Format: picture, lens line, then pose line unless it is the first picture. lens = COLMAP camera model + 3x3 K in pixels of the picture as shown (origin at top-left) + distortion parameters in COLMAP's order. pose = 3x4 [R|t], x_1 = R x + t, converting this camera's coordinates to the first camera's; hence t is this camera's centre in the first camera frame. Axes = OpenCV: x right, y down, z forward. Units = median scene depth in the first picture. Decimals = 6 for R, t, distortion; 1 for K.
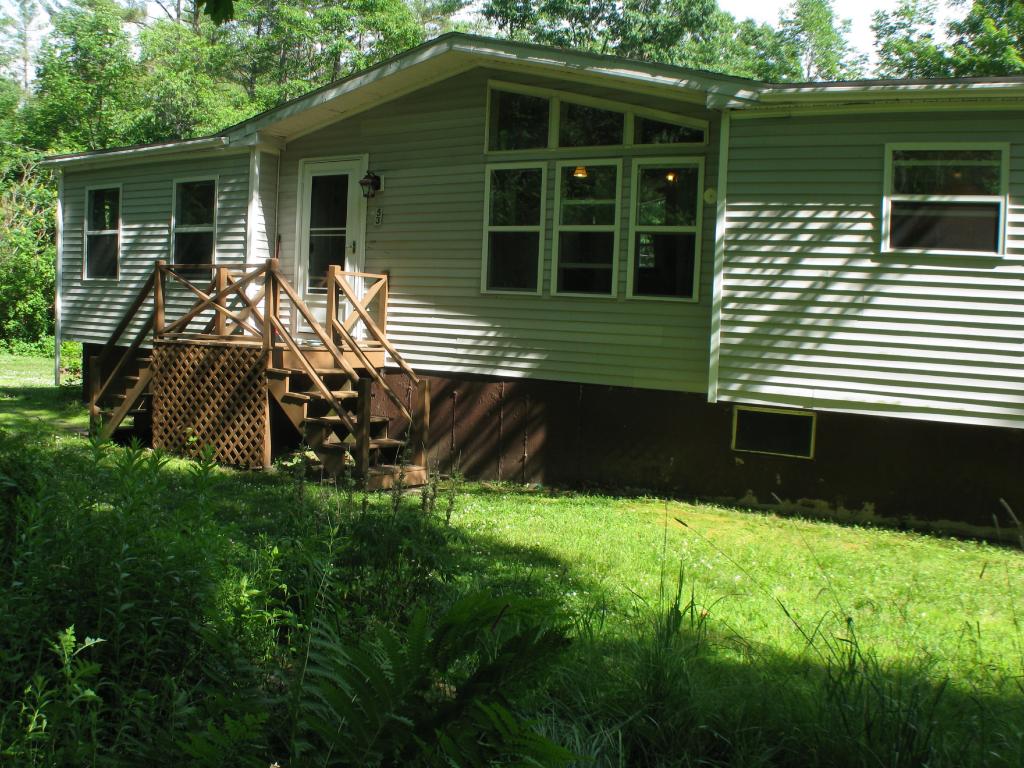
lens RADIAL K [[1014.8, 0, 512.0], [0, 1014.8, 384.0], [0, 0, 1]] dist [-0.257157, 0.144444]
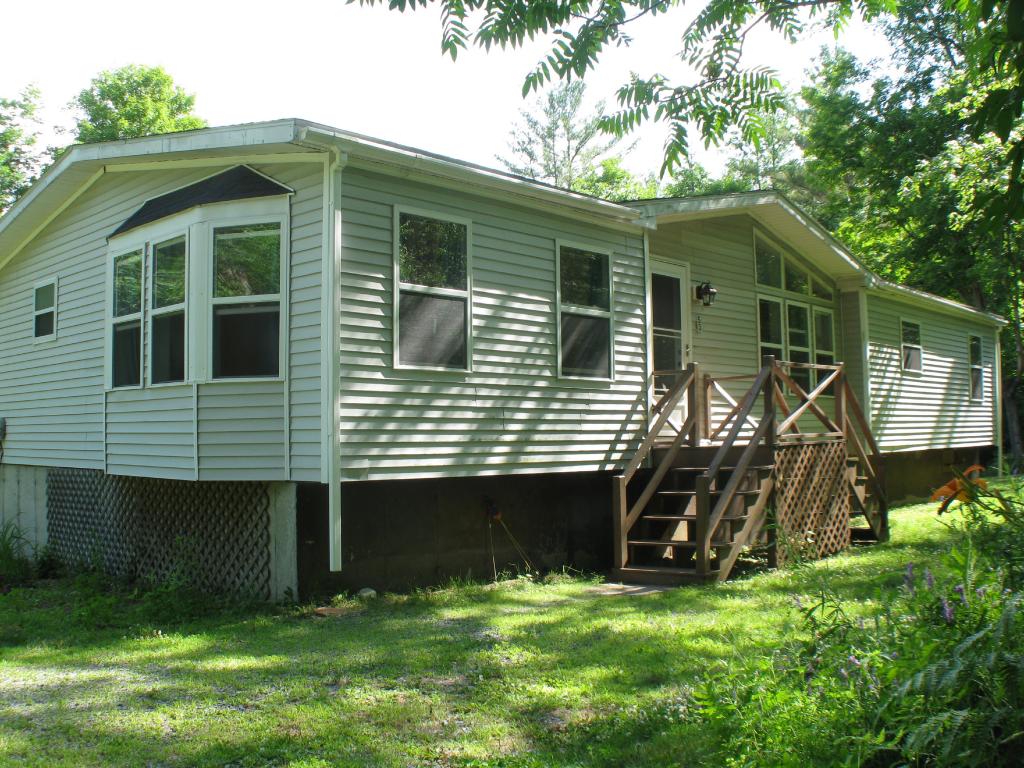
lens RADIAL K [[1014.8, 0, 512.0], [0, 1014.8, 384.0], [0, 0, 1]] dist [-0.257157, 0.144444]
pose [[0.164804, 0.004655, 0.986315, -1.127438], [0.091127, 0.995640, -0.019926, -0.089861], [-0.982108, 0.093164, 0.163662, 0.935736]]
